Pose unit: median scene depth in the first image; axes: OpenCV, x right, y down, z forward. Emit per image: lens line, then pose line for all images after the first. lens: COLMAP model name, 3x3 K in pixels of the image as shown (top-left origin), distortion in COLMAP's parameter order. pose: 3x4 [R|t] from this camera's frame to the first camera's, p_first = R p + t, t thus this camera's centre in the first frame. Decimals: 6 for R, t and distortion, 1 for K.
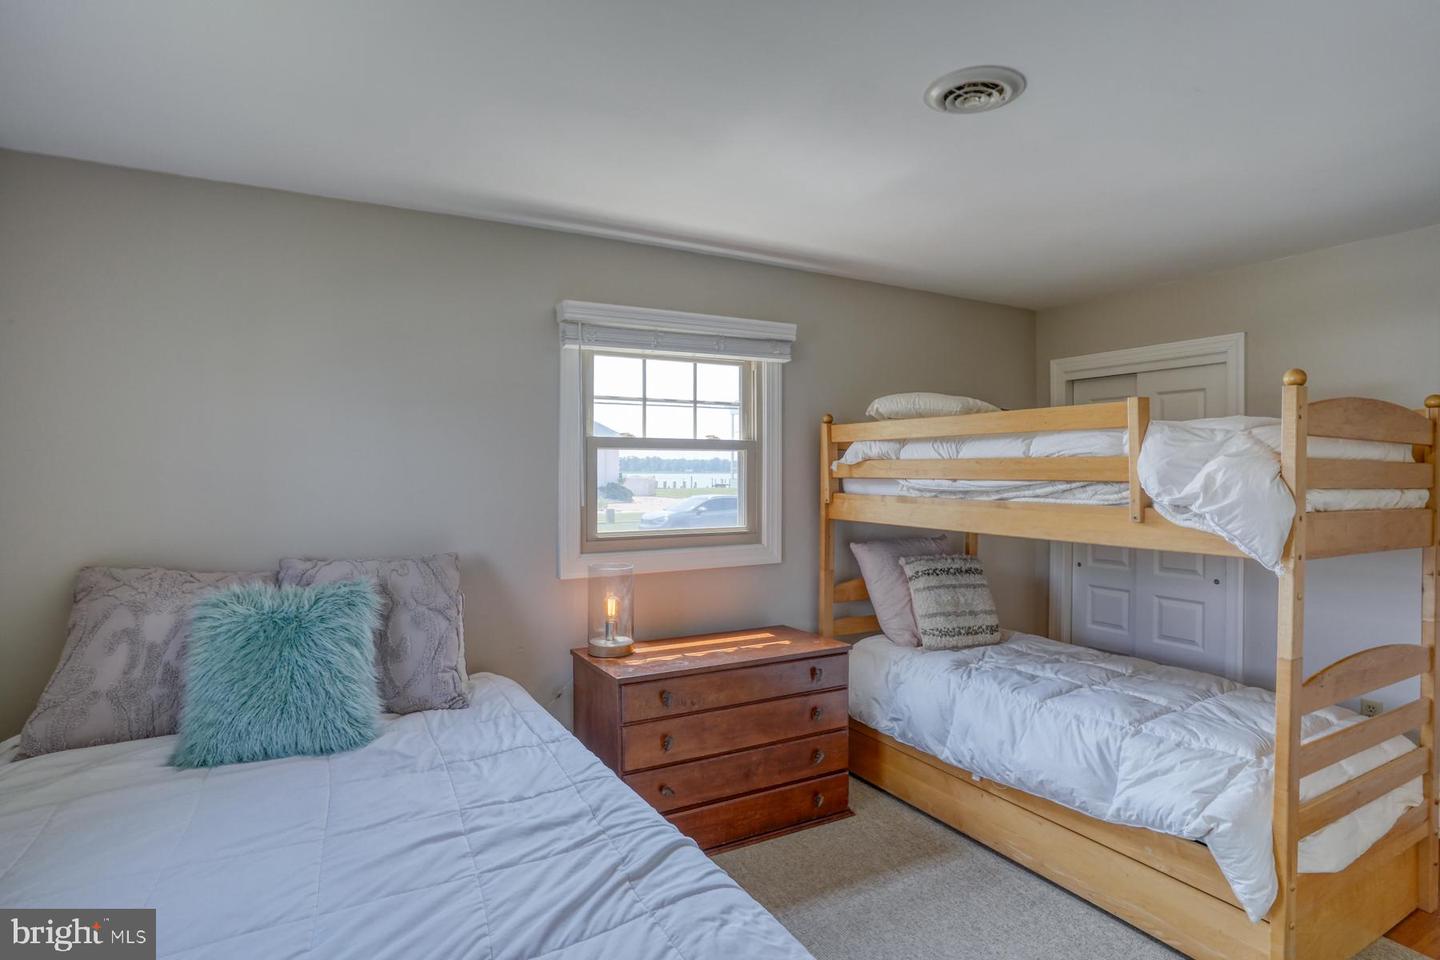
lens RADIAL K [[732.5, 0, 720.3], [0, 732.5, 496.6], [0, 0, 1]] dist [-0.076967, 0.028416]
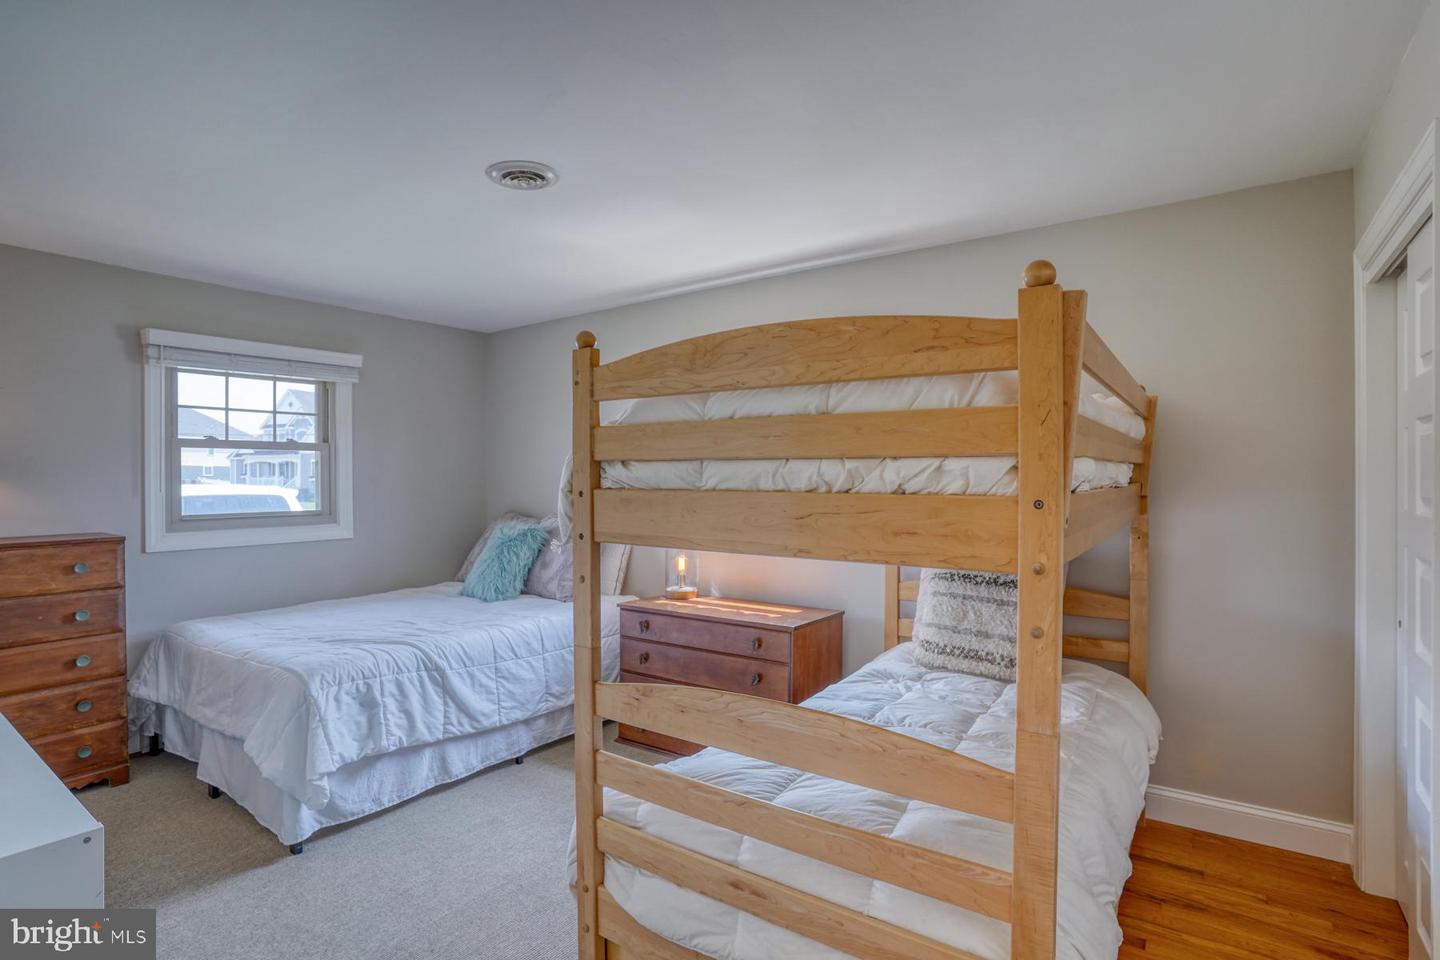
lens RADIAL K [[731.2, 0, 717.3], [0, 731.2, 483.6], [0, 0, 1]] dist [-0.077618, 0.031269]
pose [[0.424598, 0.004608, -0.905370, 1.131820], [-0.020695, 0.999775, -0.004617, 0.004790], [0.905145, 0.020697, 0.424598, 0.470878]]
